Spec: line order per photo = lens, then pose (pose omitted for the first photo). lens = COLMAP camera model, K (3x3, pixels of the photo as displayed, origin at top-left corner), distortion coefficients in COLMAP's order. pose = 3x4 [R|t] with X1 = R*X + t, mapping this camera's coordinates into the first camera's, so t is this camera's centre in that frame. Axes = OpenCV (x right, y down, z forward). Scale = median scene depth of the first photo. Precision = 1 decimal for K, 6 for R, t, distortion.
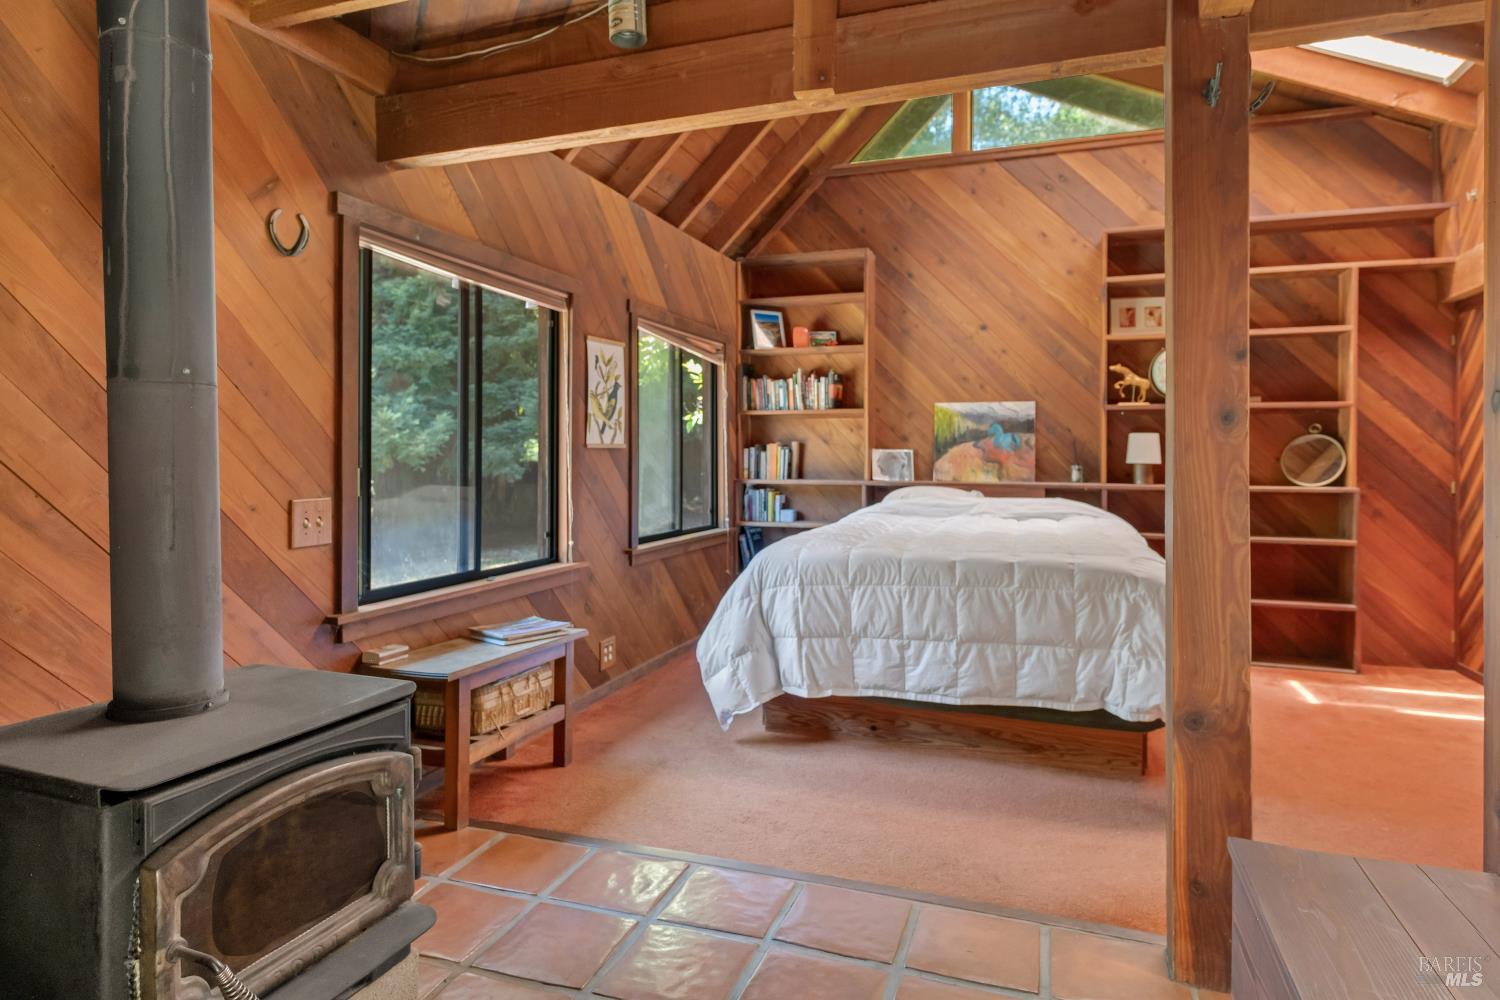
lens RADIAL K [[865.1, 0, 750.5], [0, 865.1, 449.5], [0, 0, 1]] dist [0.001154, -0.000786]
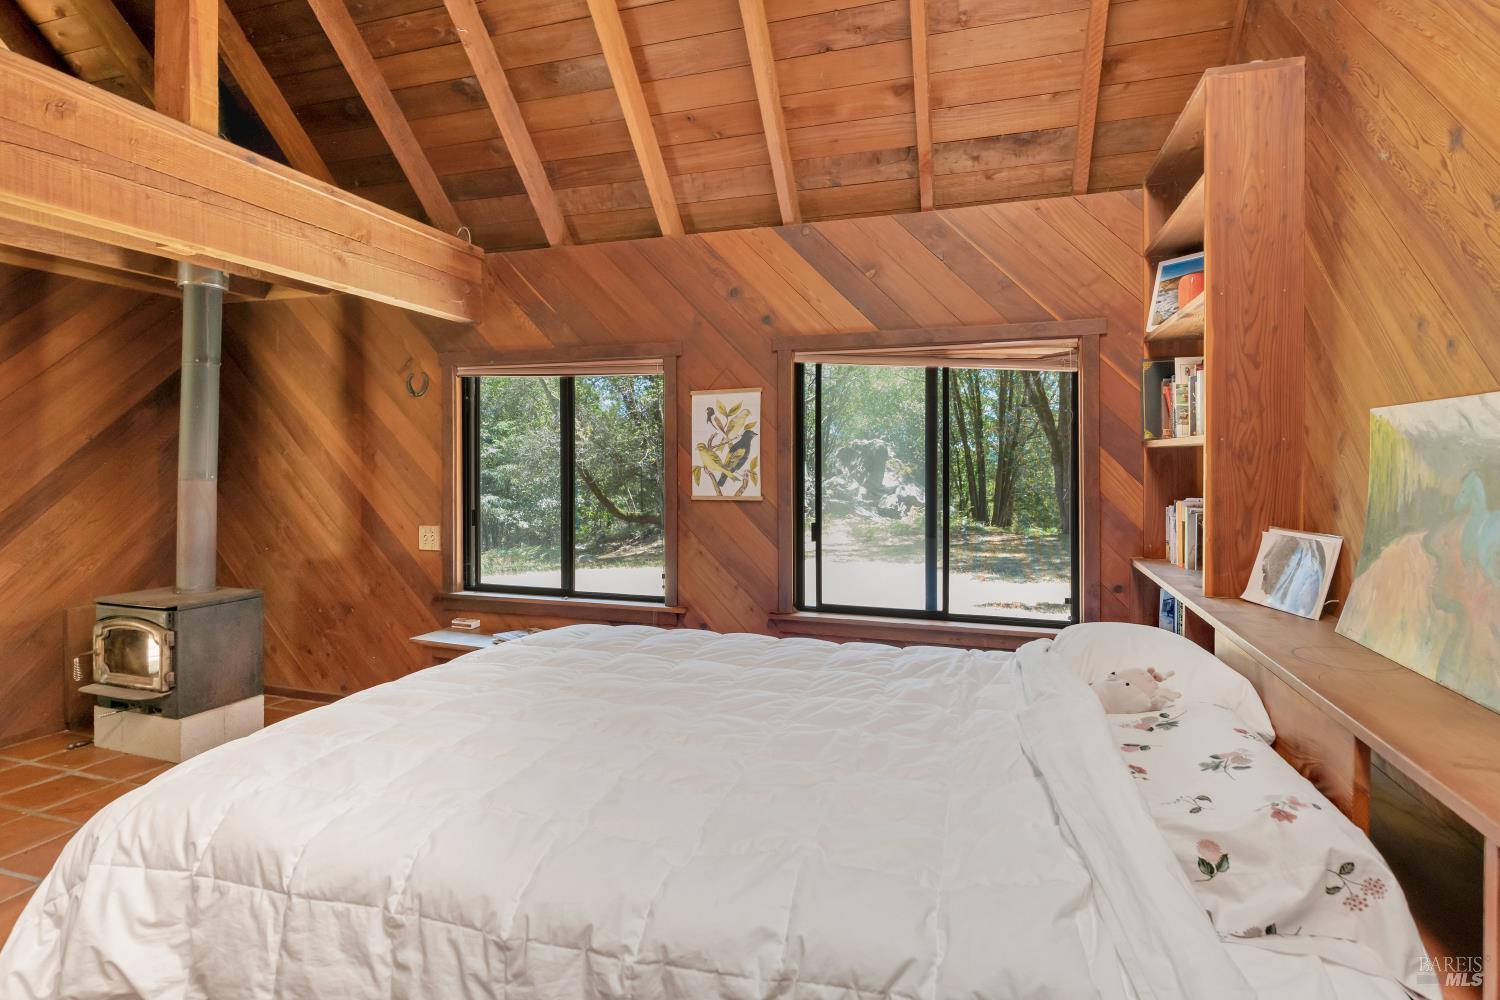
lens RADIAL K [[722.4, 0, 753.6], [0, 722.4, 470.1], [0, 0, 1]] dist [0.001705, 0.000050]
pose [[0.052977, 0.011876, -0.998525, 0.524496], [0.006494, 0.999904, 0.012237, -0.036551], [0.998575, -0.007133, 0.052895, 0.790711]]
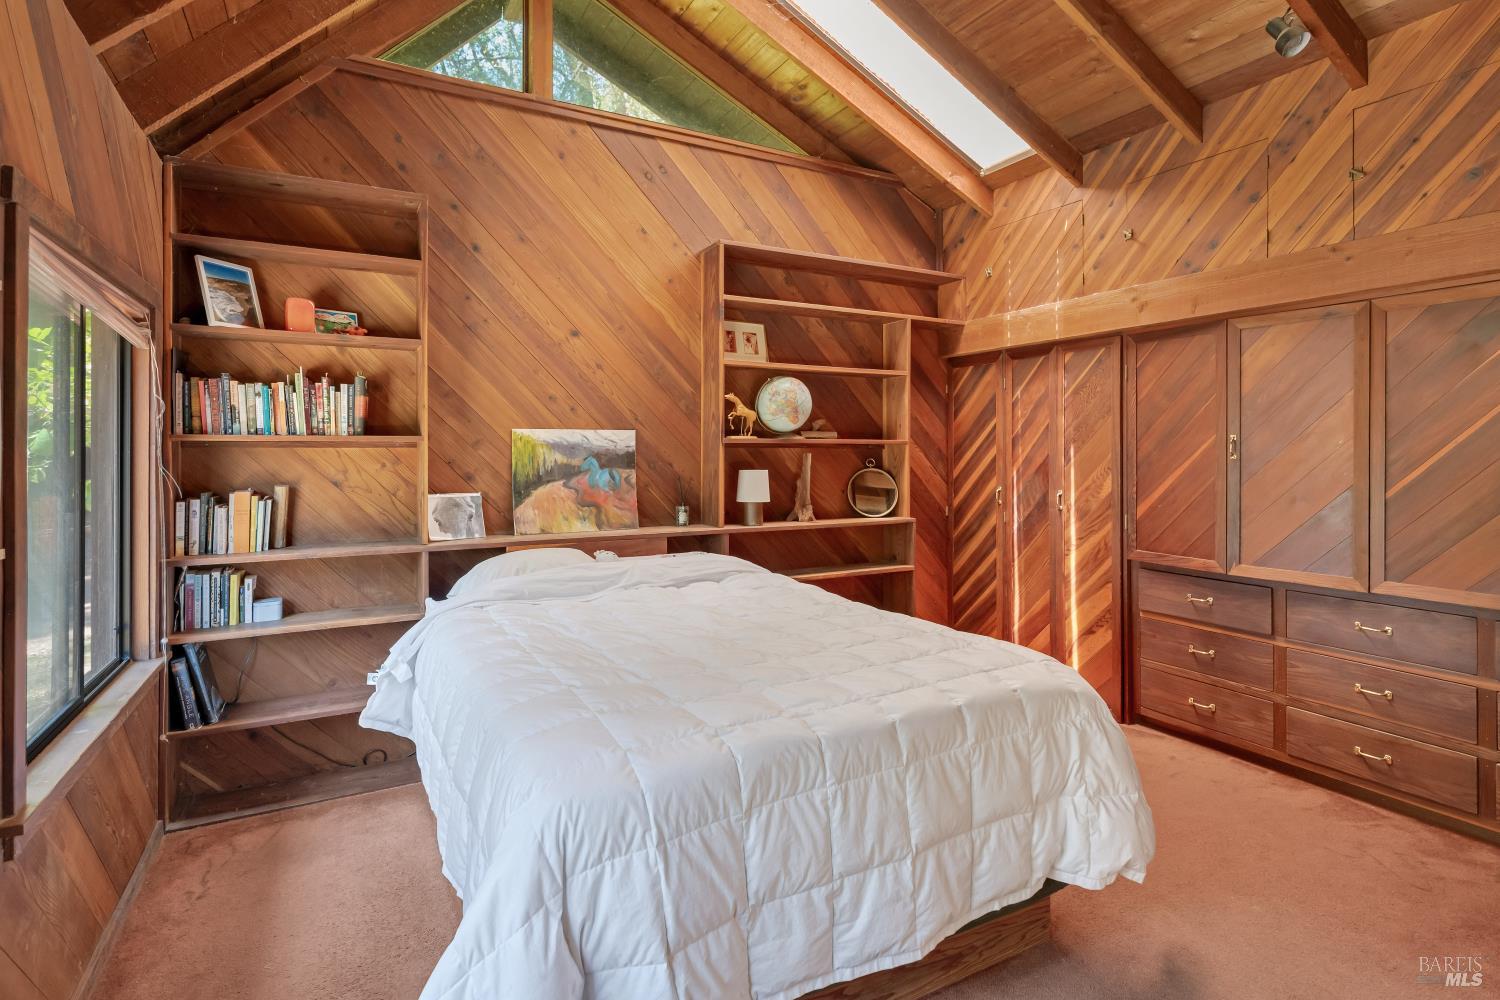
lens RADIAL K [[759.3, 0, 749.0], [0, 759.3, 443.2], [0, 0, 1]] dist [0.006409, -0.000188]
pose [[0.654837, 0.001008, 0.755769, -0.153430], [-0.002188, 0.999997, 0.000562, -0.044978], [-0.755767, -0.002022, 0.654838, 0.453999]]
